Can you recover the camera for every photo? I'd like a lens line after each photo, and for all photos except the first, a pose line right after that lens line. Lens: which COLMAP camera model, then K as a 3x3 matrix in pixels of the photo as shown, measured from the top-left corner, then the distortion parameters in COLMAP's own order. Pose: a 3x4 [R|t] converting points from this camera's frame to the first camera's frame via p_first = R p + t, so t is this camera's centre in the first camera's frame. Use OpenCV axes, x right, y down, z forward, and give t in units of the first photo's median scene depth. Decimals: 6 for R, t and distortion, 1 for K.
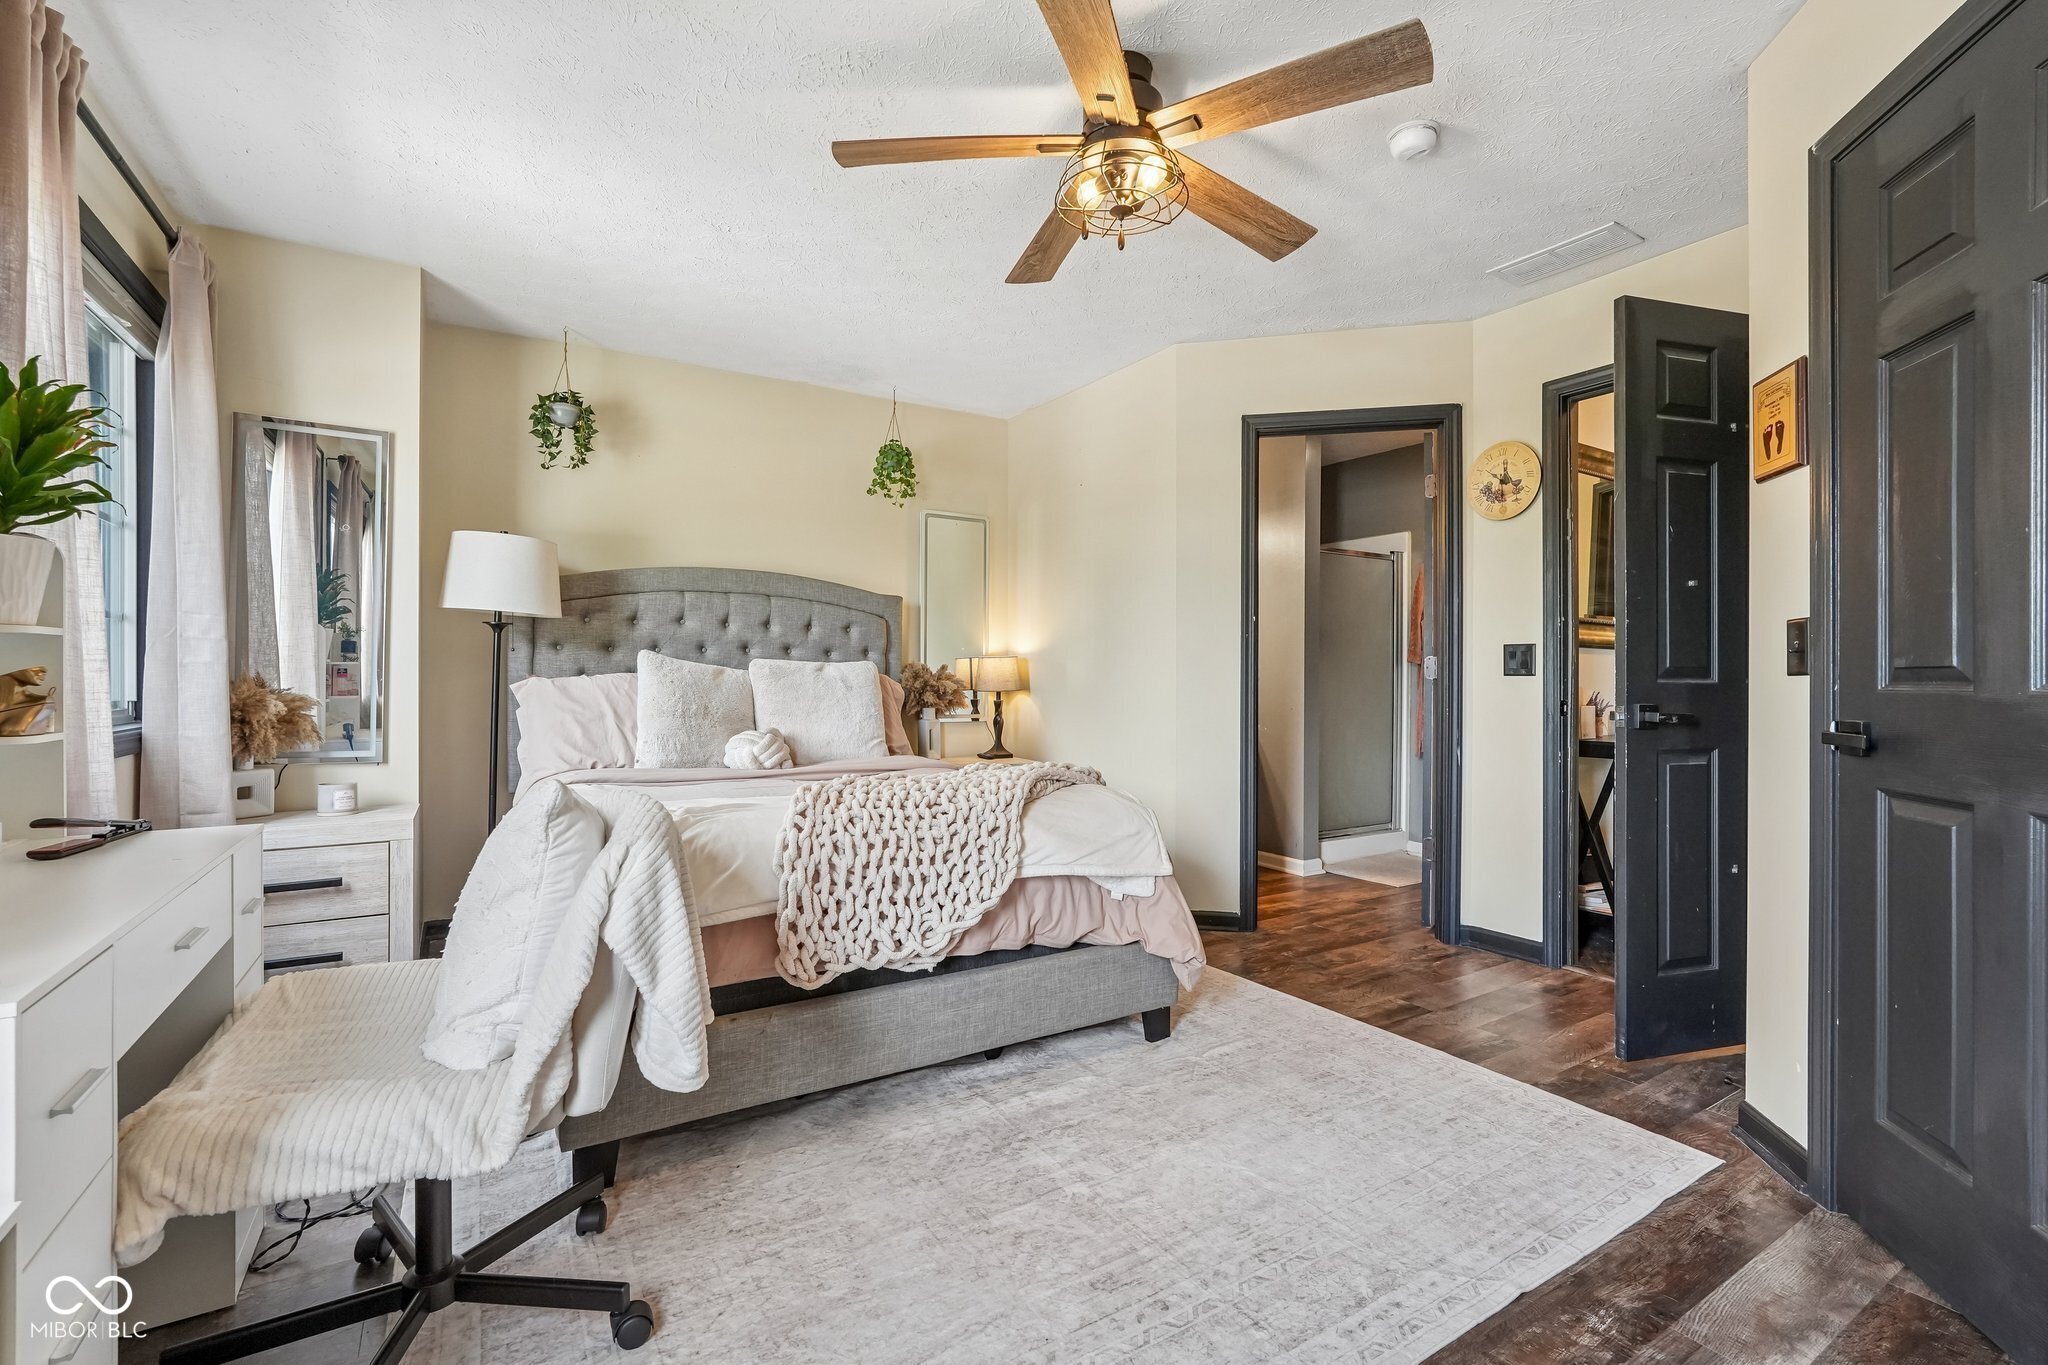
lens RADIAL K [[912.2, 0, 1026.3], [0, 912.2, 677.5], [0, 0, 1]] dist [-0.018564, 0.008017]
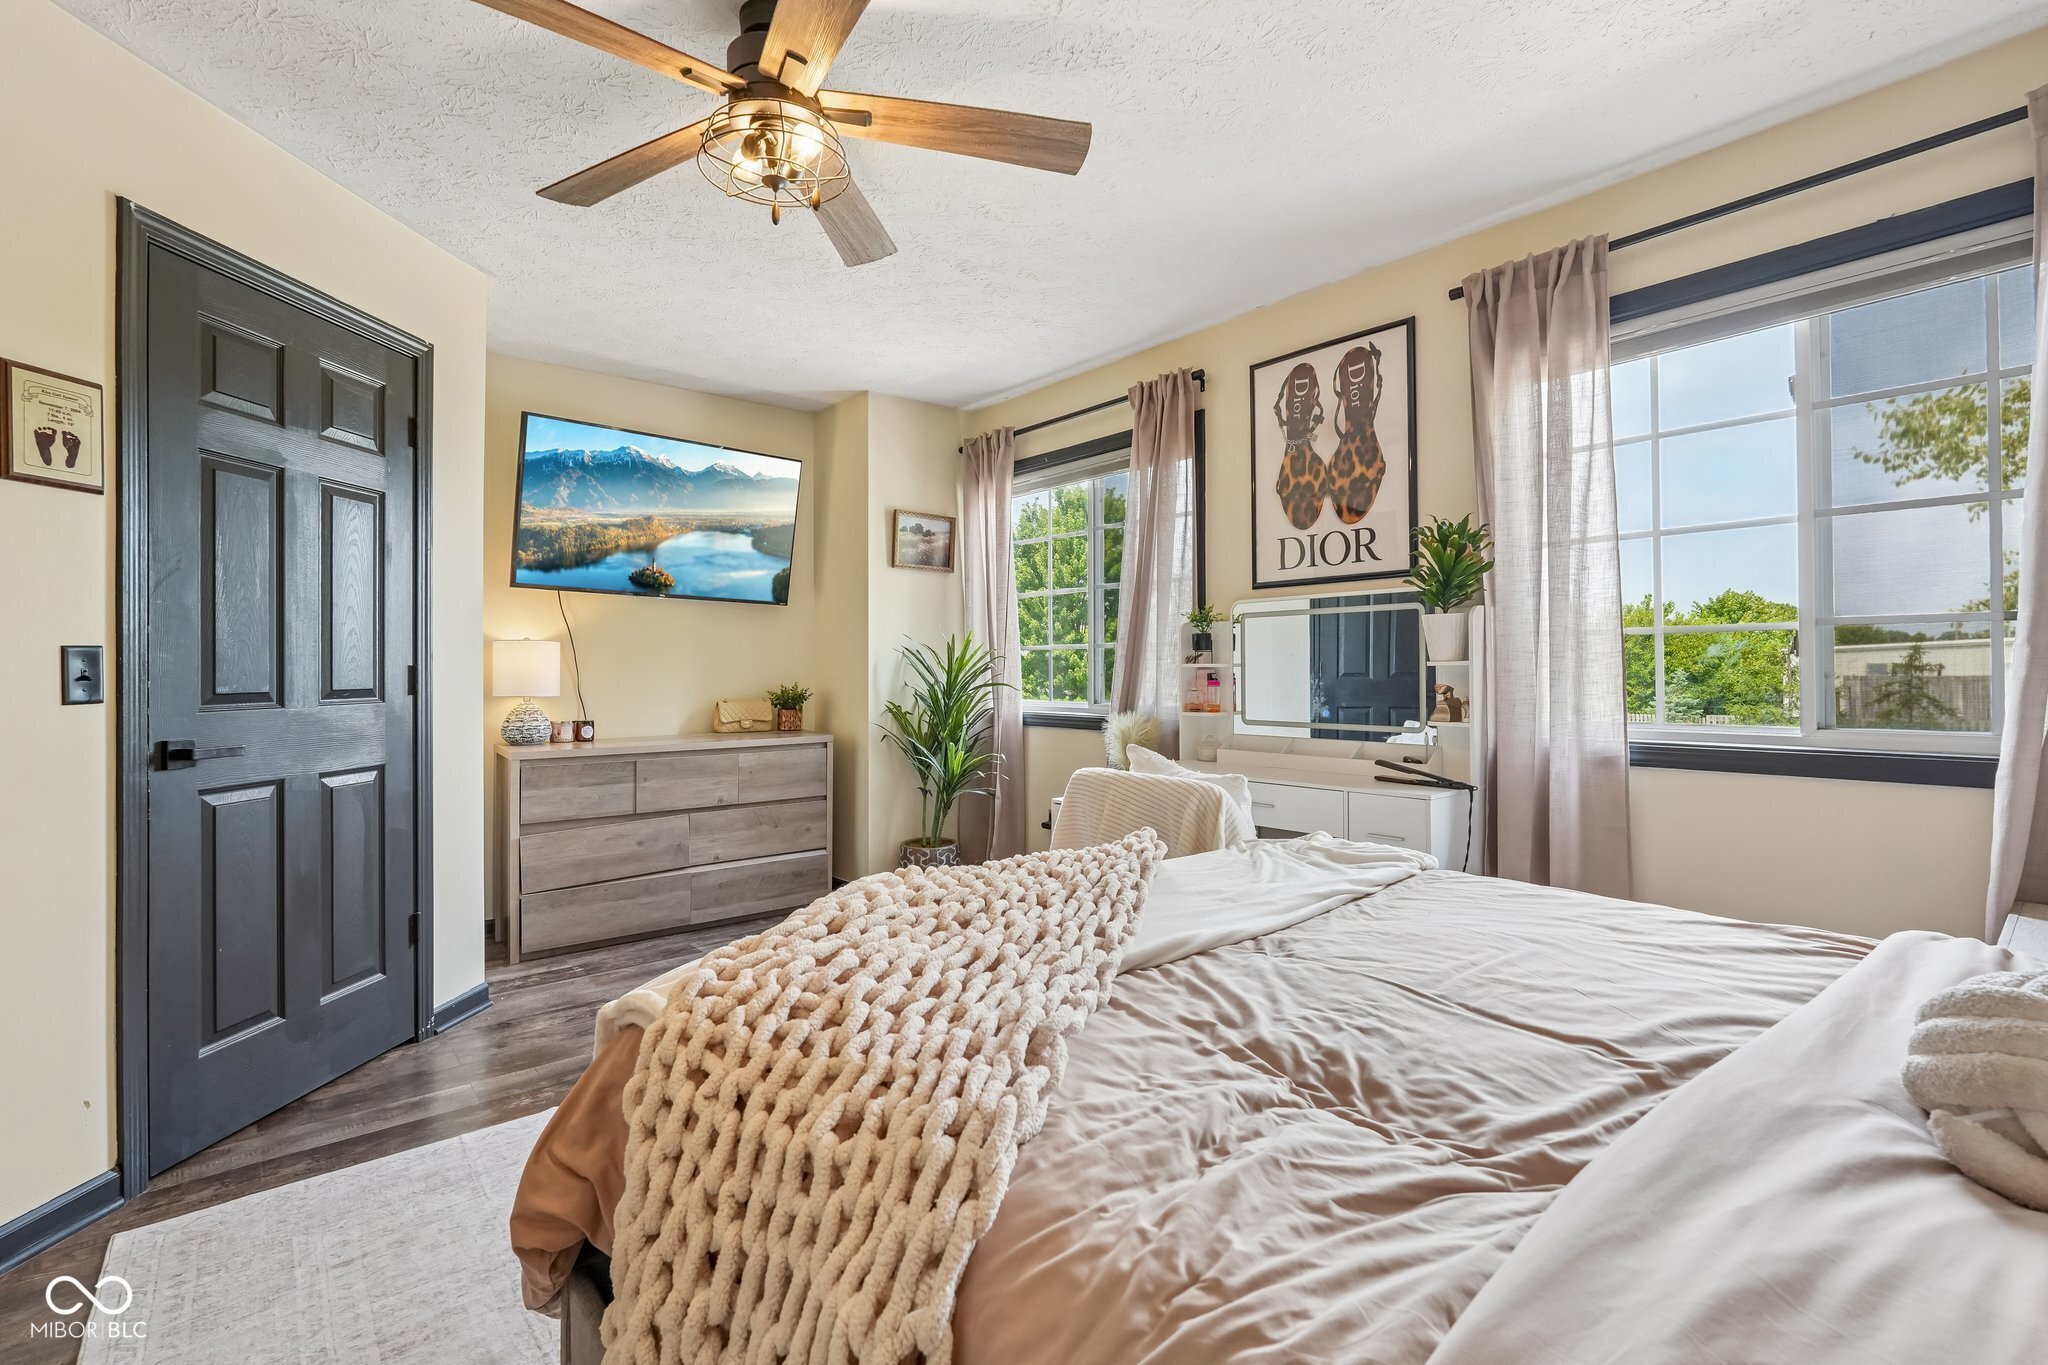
lens RADIAL K [[912.2, 0, 1024.5], [0, 912.2, 679.1], [0, 0, 1]] dist [-0.018564, 0.008017]
pose [[-0.986898, 0.002493, -0.161327, -0.008733], [0.002472, 0.999997, 0.000331, -0.011546], [0.161328, -0.000073, -0.986901, 1.540971]]
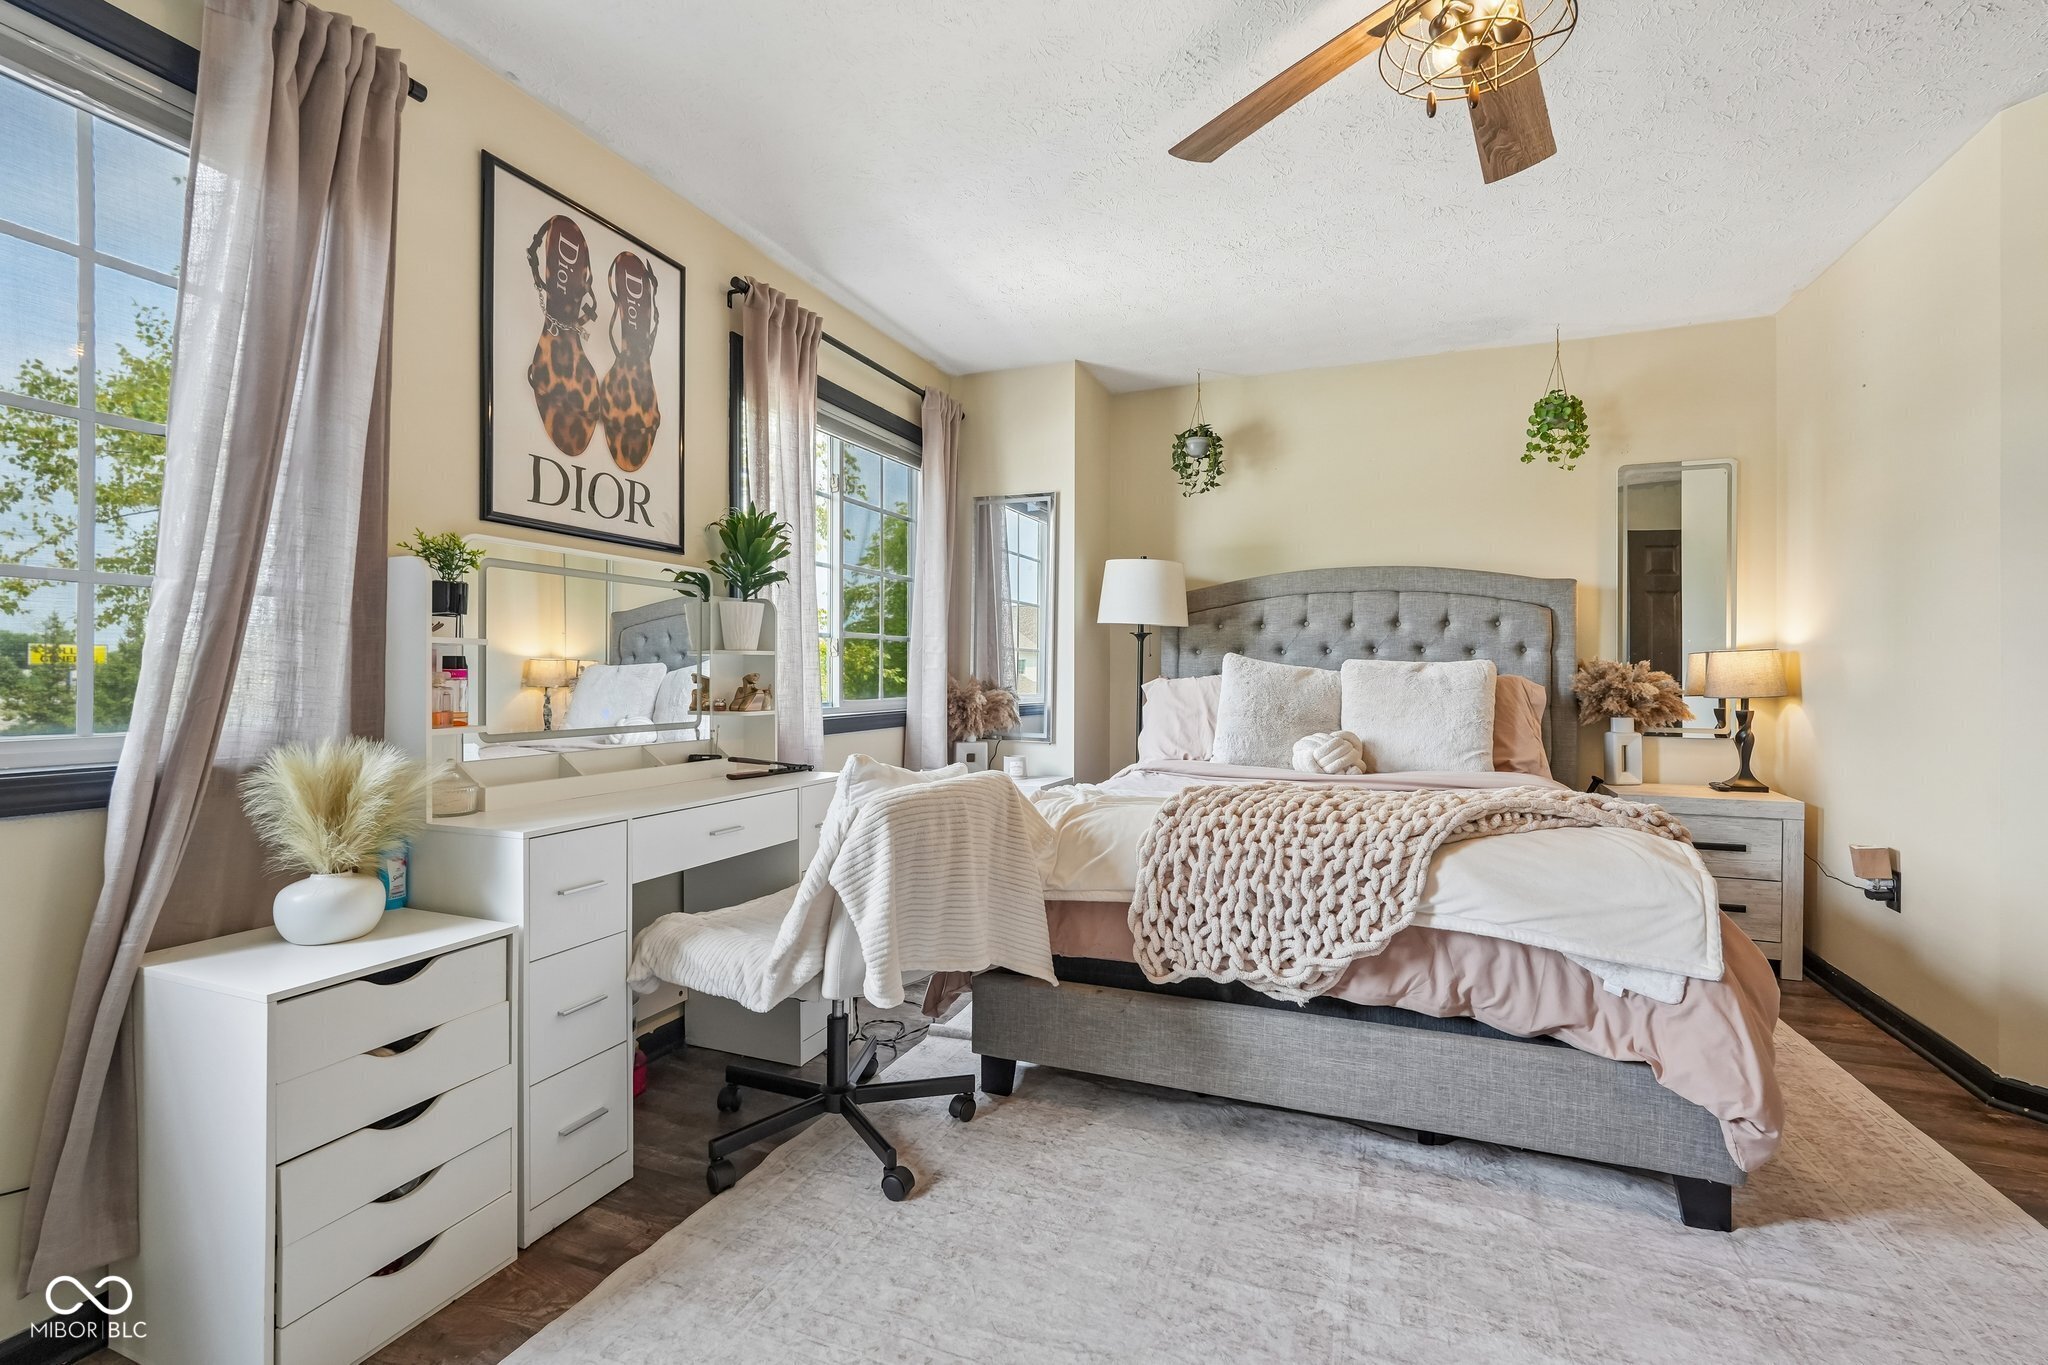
lens RADIAL K [[912.2, 0, 1017.0], [0, 912.2, 675.6], [0, 0, 1]] dist [-0.018564, 0.008017]
pose [[0.584160, -0.001138, -0.811638, 0.375475], [-0.000842, 0.999998, -0.002008, -0.001624], [0.811638, 0.001856, 0.584158, 0.202429]]
